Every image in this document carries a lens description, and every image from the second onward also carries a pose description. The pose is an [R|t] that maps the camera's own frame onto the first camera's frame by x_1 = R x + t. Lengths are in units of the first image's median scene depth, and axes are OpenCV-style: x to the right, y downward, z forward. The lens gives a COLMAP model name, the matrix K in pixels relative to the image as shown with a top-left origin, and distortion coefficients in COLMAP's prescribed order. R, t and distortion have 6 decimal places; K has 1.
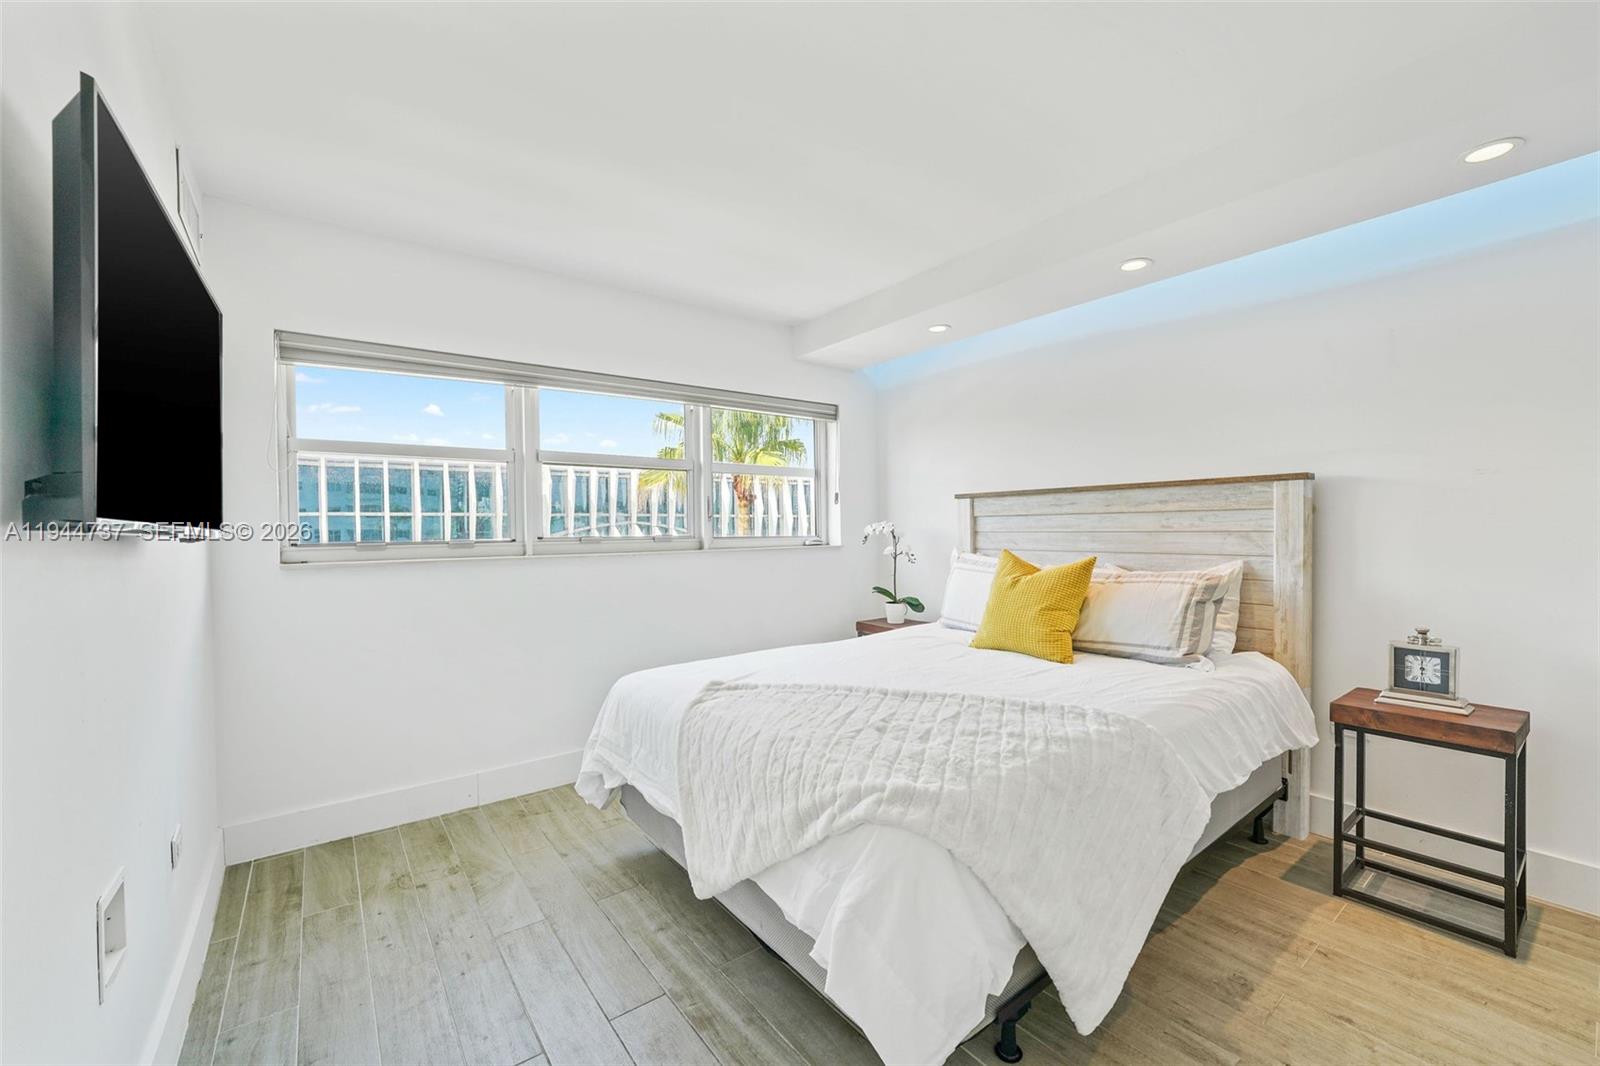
lens RADIAL K [[641.7, 0, 801.3], [0, 641.7, 551.0], [0, 0, 1]] dist [-0.012945, 0.000583]
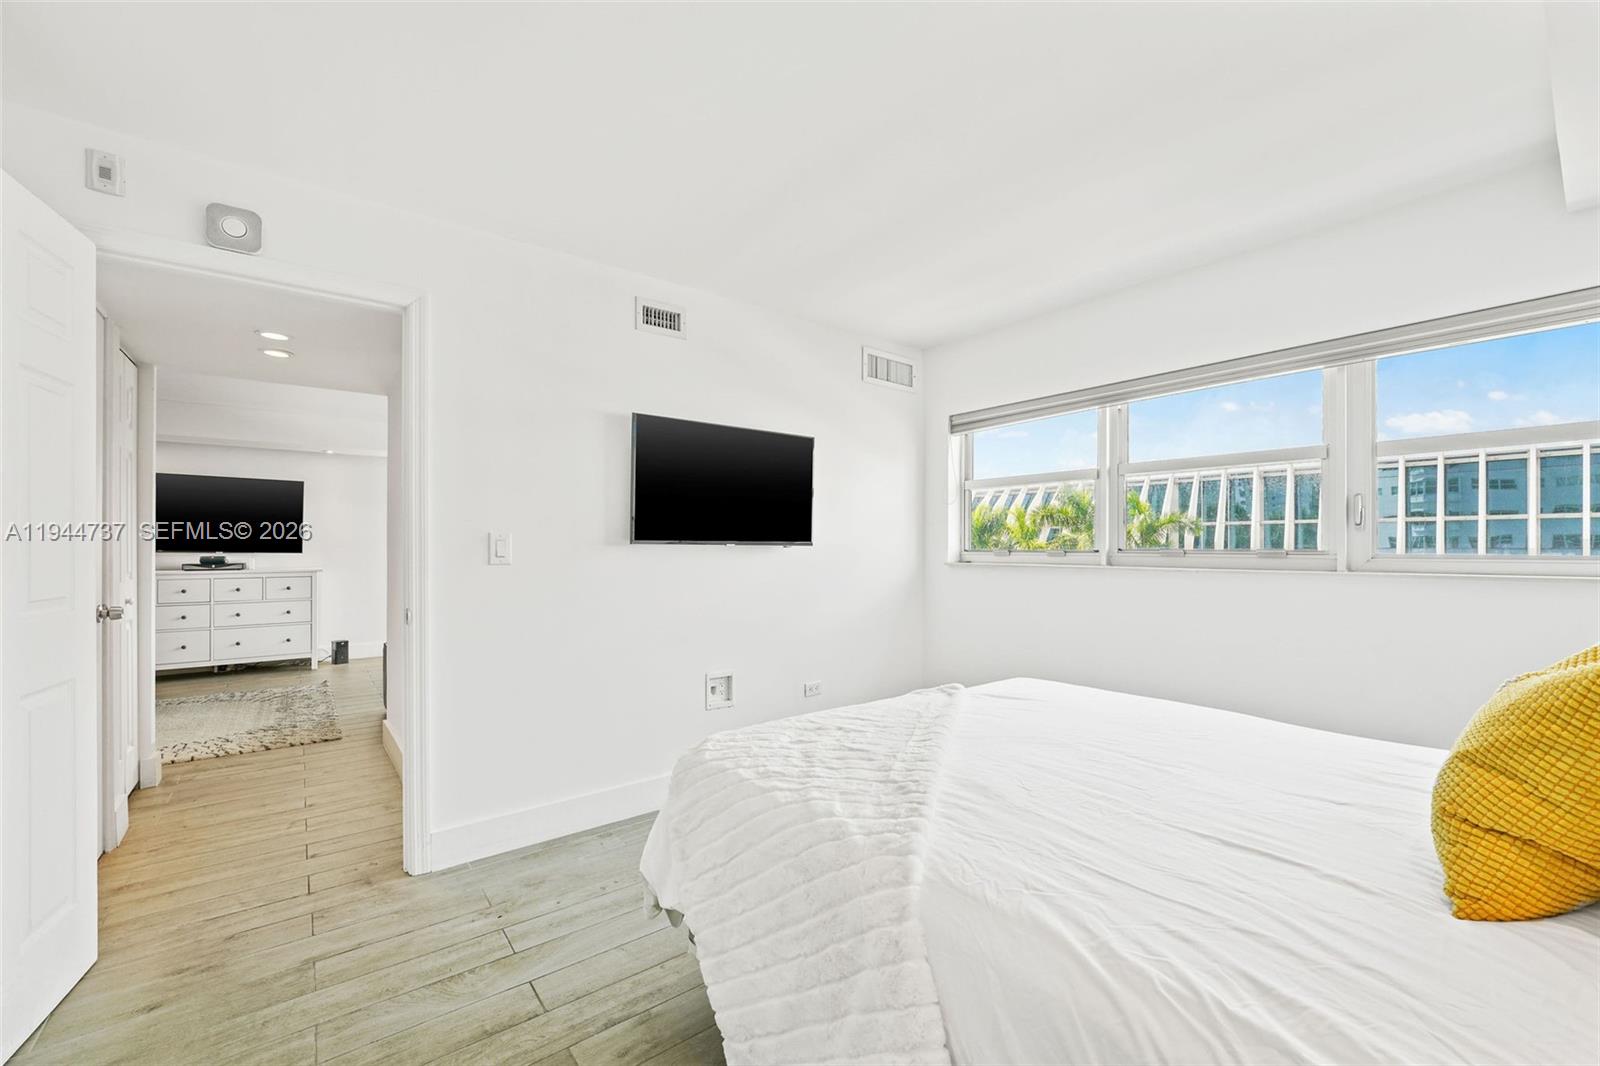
lens RADIAL K [[660.8, 0, 816.2], [0, 660.8, 539.1], [0, 0, 1]] dist [-0.001775, -0.000106]
pose [[0.009742, 0.003821, -0.999945, 0.475167], [-0.031010, 0.999513, 0.003517, -0.018346], [0.999472, 0.030974, 0.009855, 0.370682]]
